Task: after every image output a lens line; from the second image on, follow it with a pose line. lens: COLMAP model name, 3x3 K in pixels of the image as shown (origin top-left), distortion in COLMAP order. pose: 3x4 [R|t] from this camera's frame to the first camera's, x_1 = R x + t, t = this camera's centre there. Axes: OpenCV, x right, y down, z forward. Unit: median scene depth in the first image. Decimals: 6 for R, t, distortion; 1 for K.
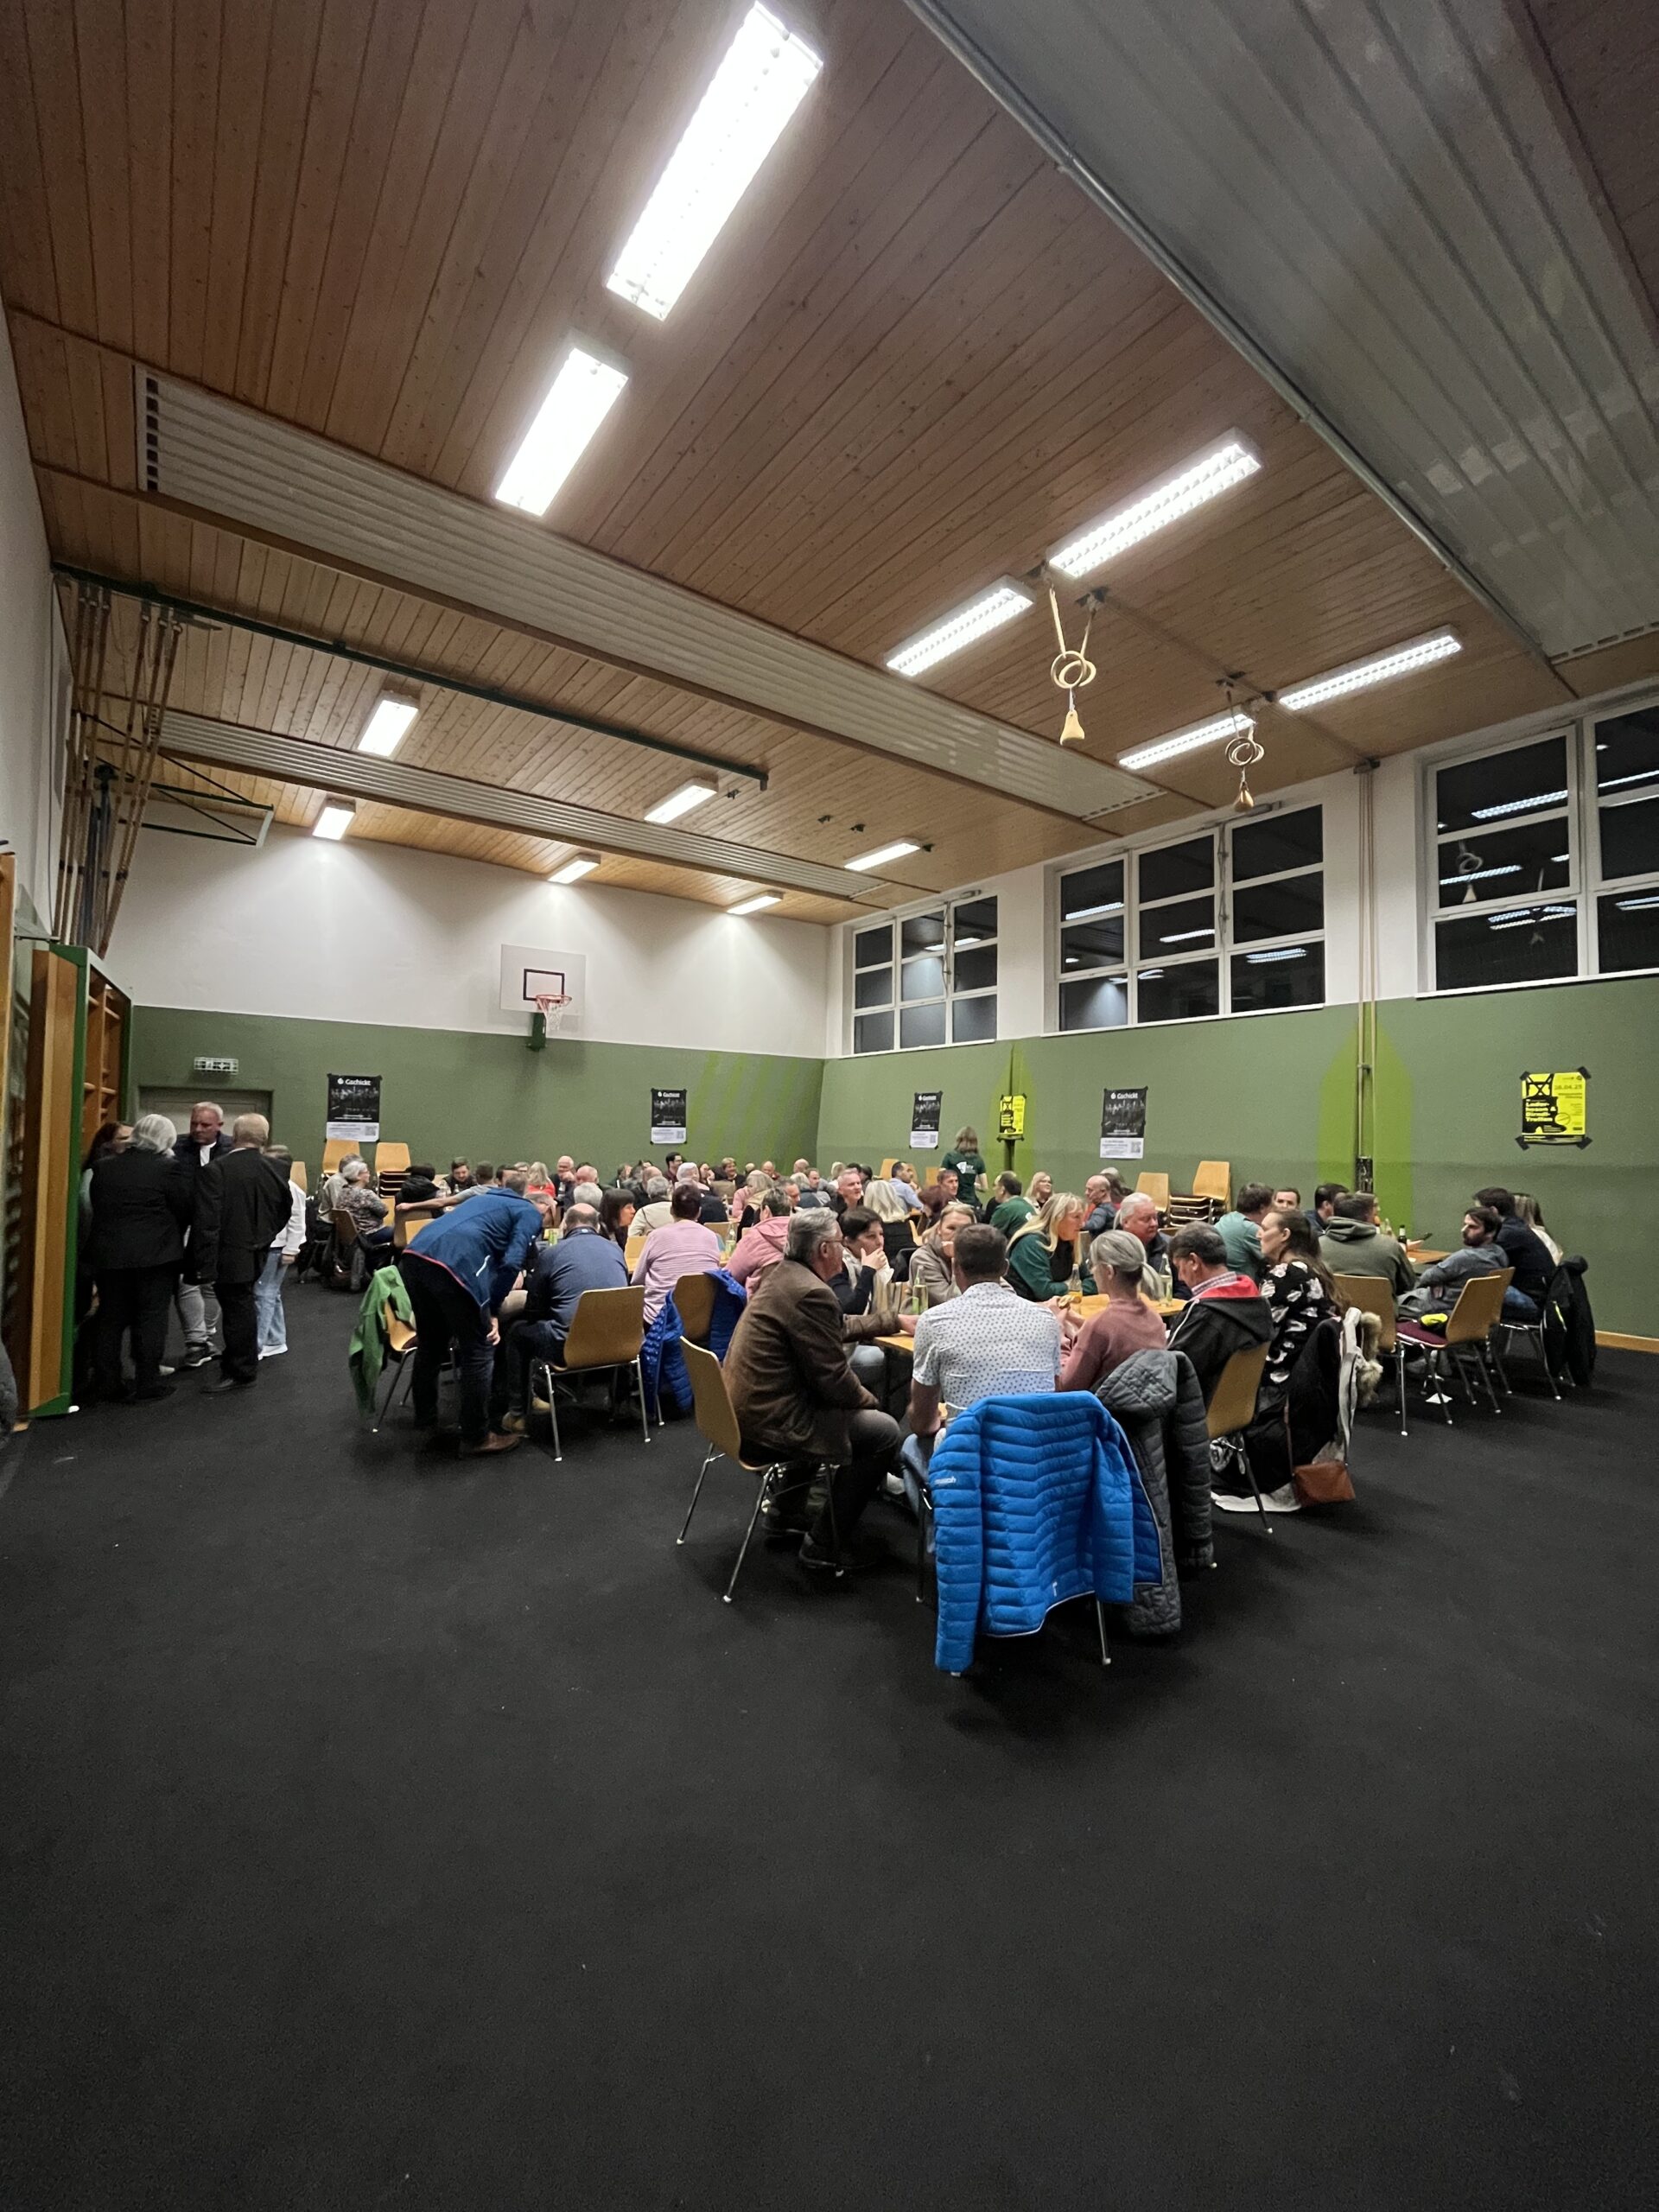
lens RADIAL K [[897.1, 0, 821.5], [0, 897.1, 1103.7], [0, 0, 1]] dist [0.000886, 0.000004]
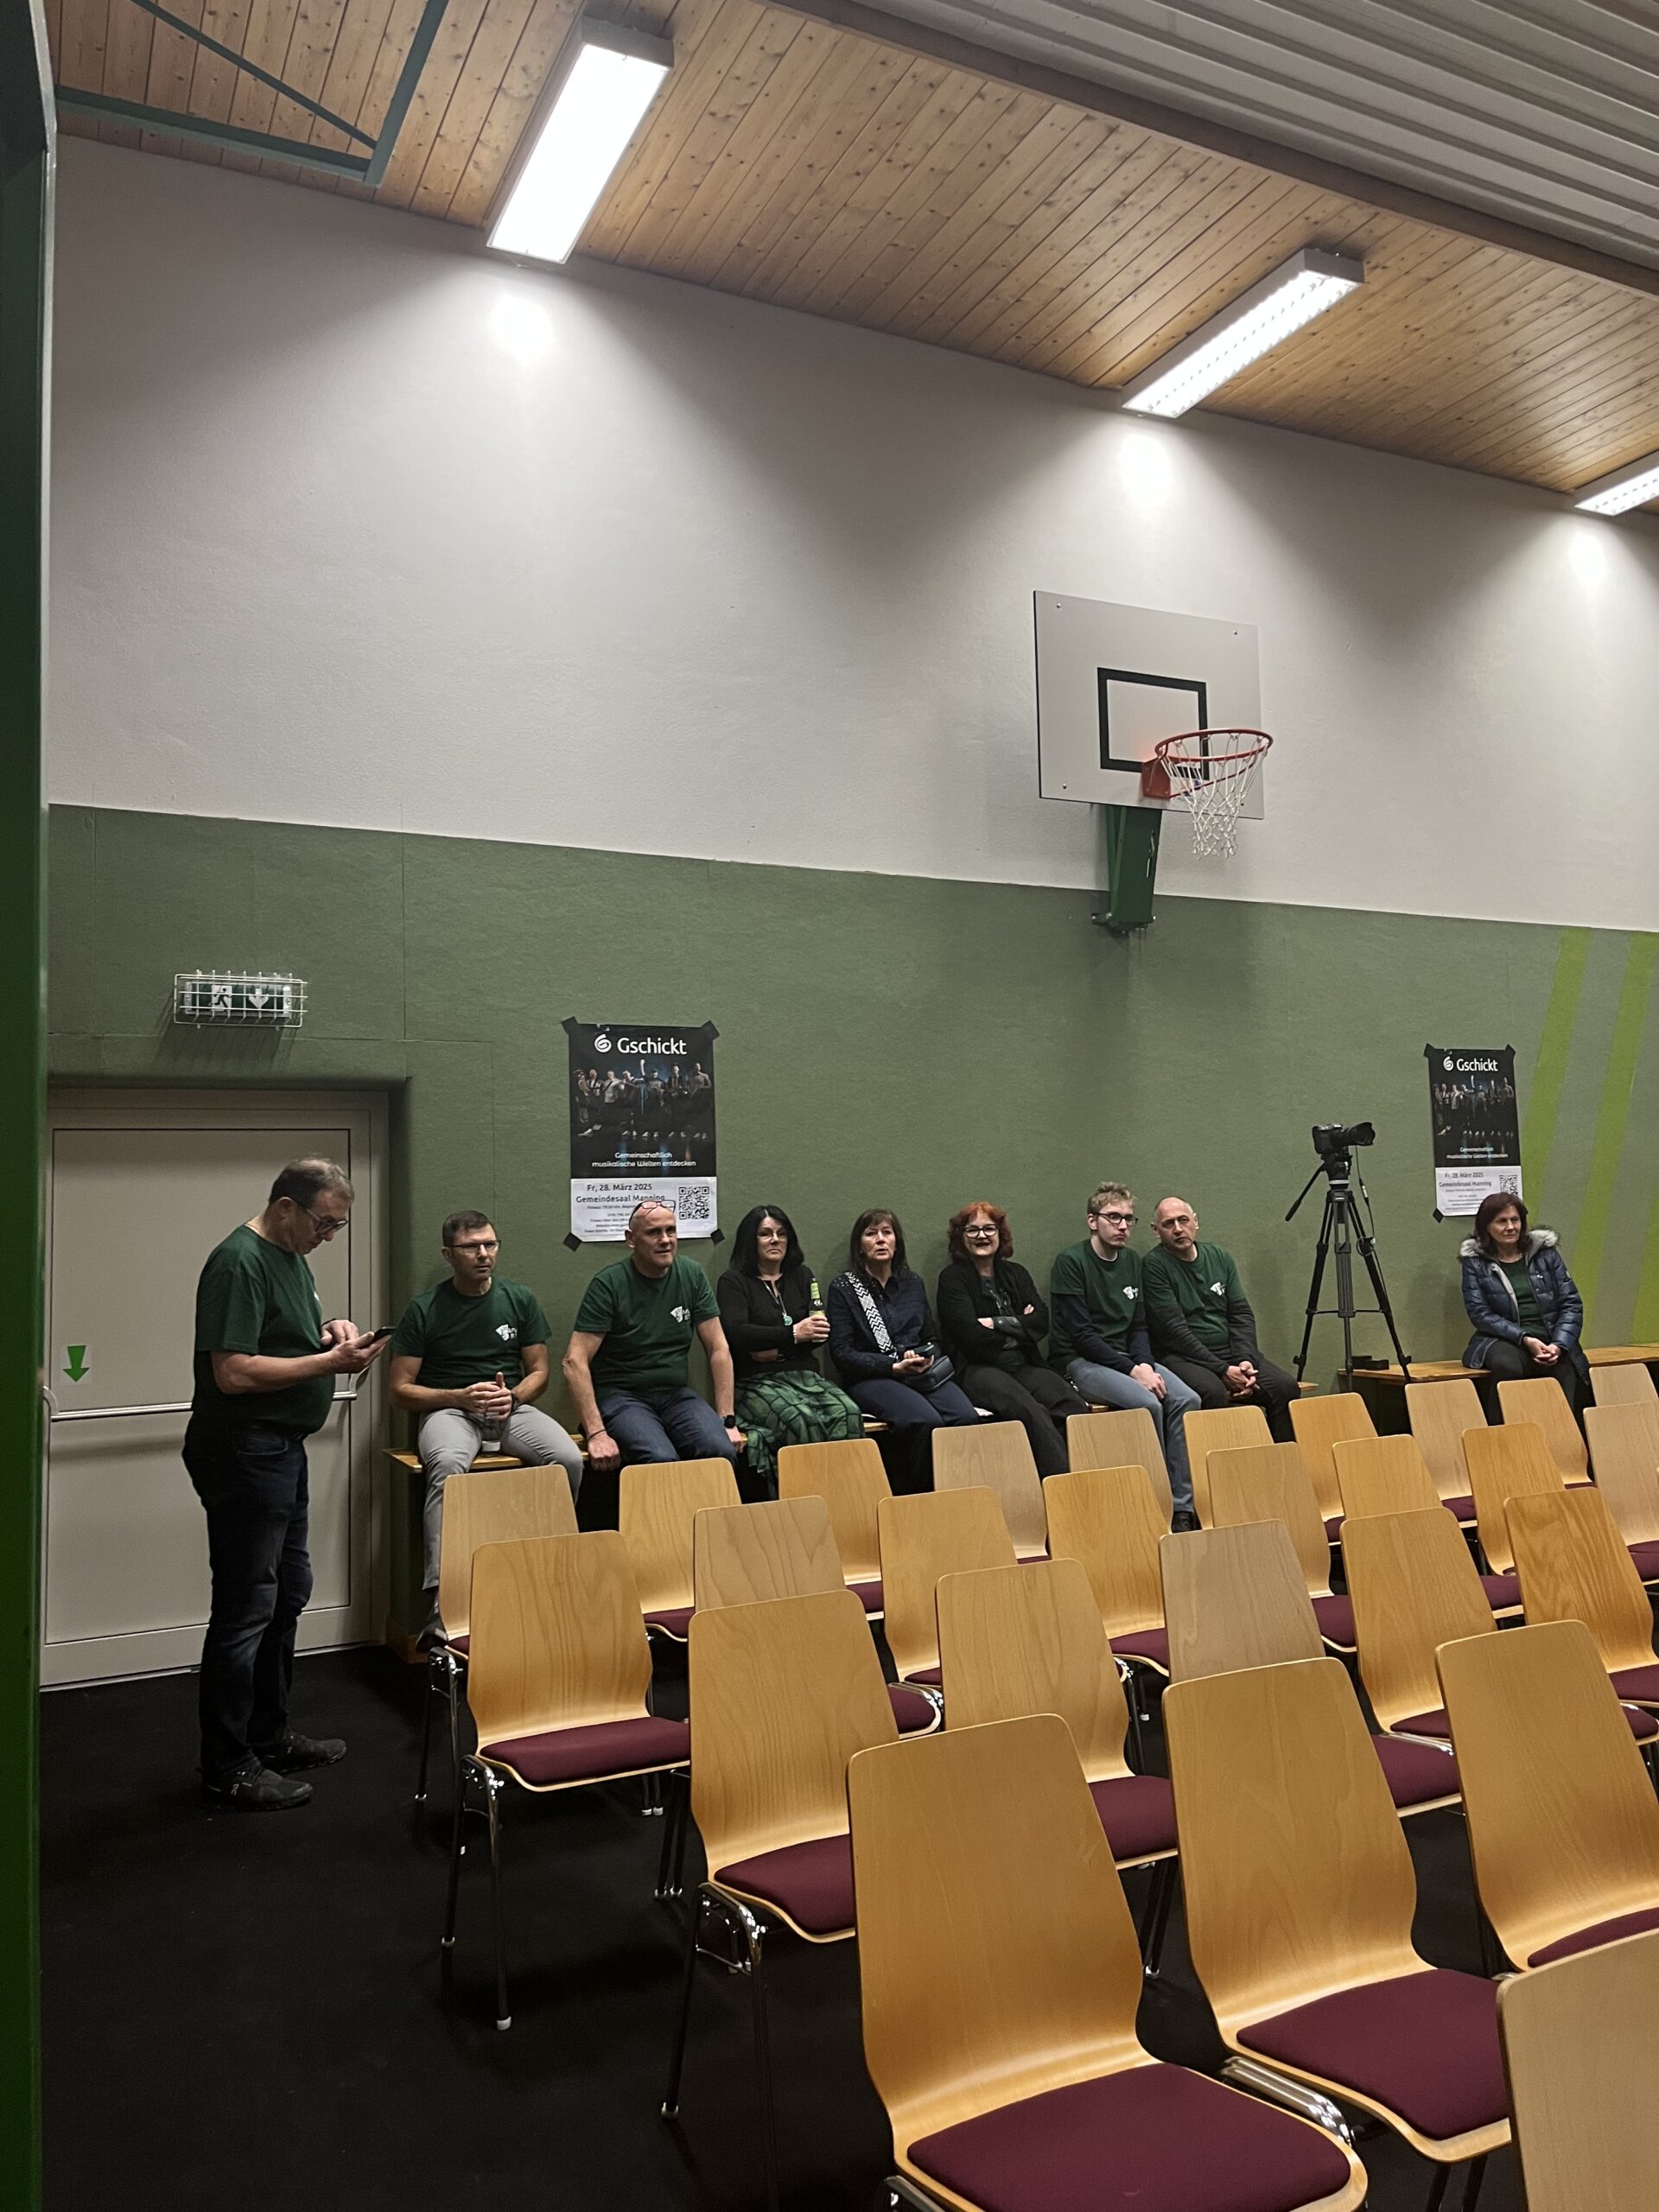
lens RADIAL K [[1641.7, 0, 835.0], [0, 1641.7, 1103.3], [0, 0, 1]] dist [-0.003106, -0.000961]
pose [[0.979721, -0.053193, -0.193175, -0.320716], [0.046742, 0.998191, -0.037804, 0.017716], [0.194836, 0.028009, 0.980436, 0.430681]]
